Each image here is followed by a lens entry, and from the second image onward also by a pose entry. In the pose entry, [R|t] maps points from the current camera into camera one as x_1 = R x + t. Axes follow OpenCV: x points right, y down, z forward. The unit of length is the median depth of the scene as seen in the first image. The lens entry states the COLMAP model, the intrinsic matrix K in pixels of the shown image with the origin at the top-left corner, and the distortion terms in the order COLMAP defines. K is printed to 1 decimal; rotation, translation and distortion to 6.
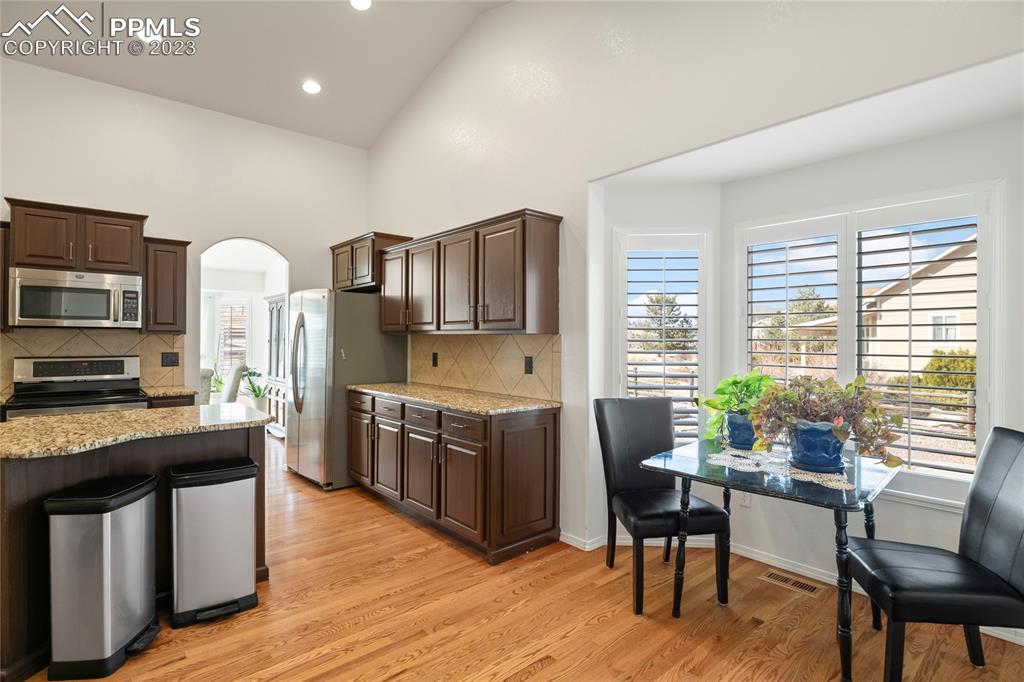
lens RADIAL K [[507.5, 0, 519.4], [0, 507.5, 338.1], [0, 0, 1]] dist [-0.016842, -0.001137]
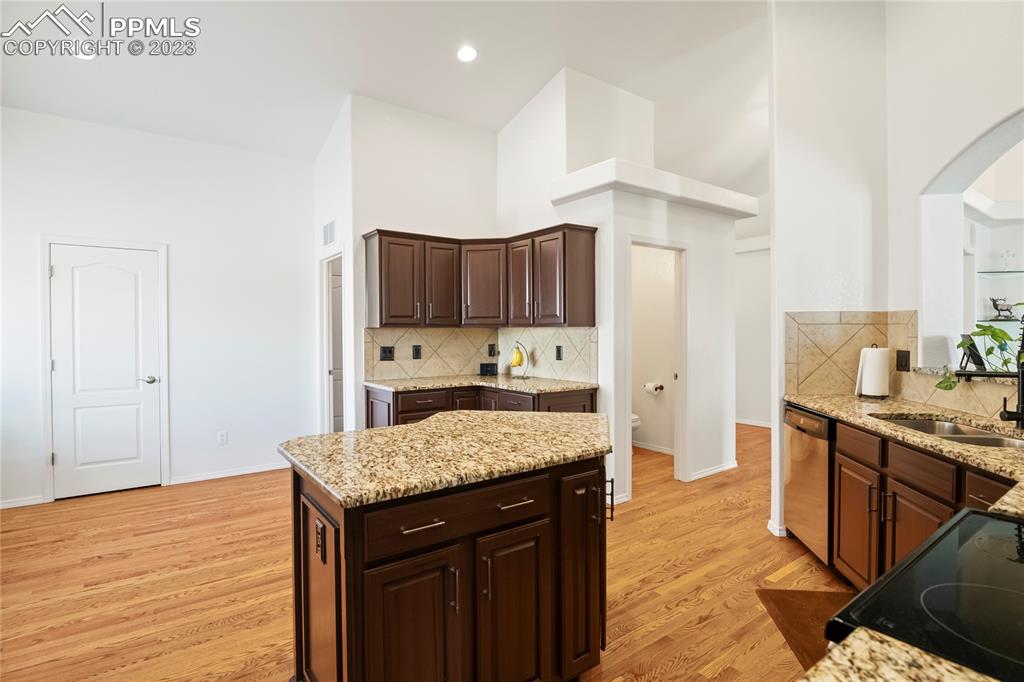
lens RADIAL K [[507.5, 0, 519.4], [0, 507.5, 338.1], [0, 0, 1]] dist [-0.016842, -0.001137]
pose [[-0.996022, 0.002280, 0.089073, -0.668271], [0.003148, 0.999949, 0.009603, 0.005245], [-0.089047, 0.009845, -0.995979, 1.265064]]
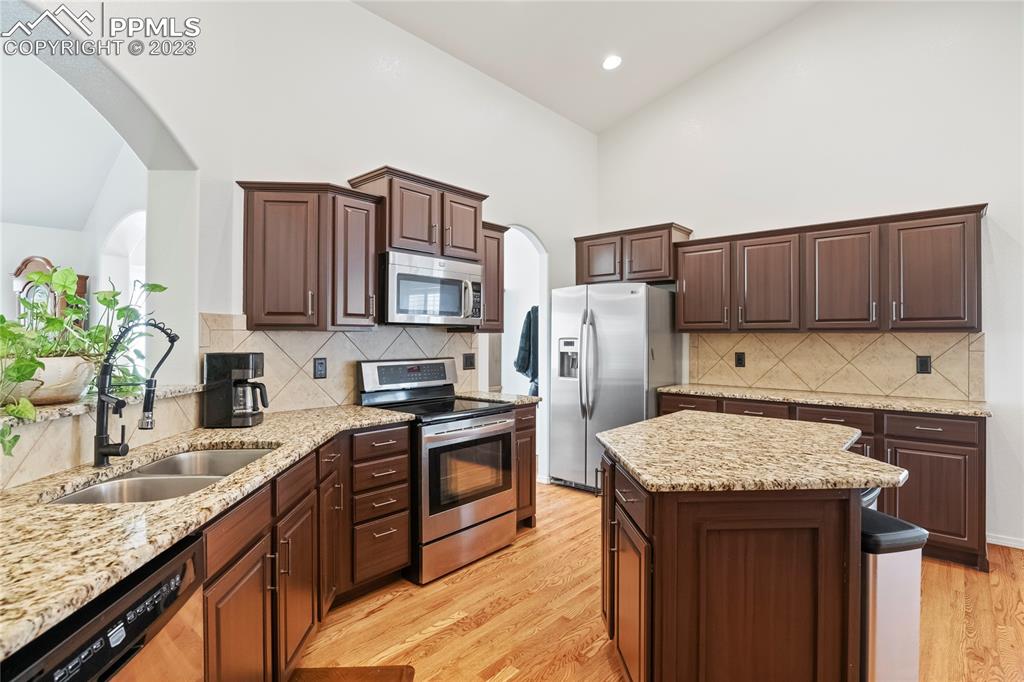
lens RADIAL K [[507.5, 0, 519.4], [0, 507.5, 338.1], [0, 0, 1]] dist [-0.016842, -0.001137]
pose [[0.992618, -0.001734, 0.121271, -0.885555], [0.001014, 0.999981, 0.005998, -0.004327], [-0.121280, -0.005830, 0.992601, 0.139932]]
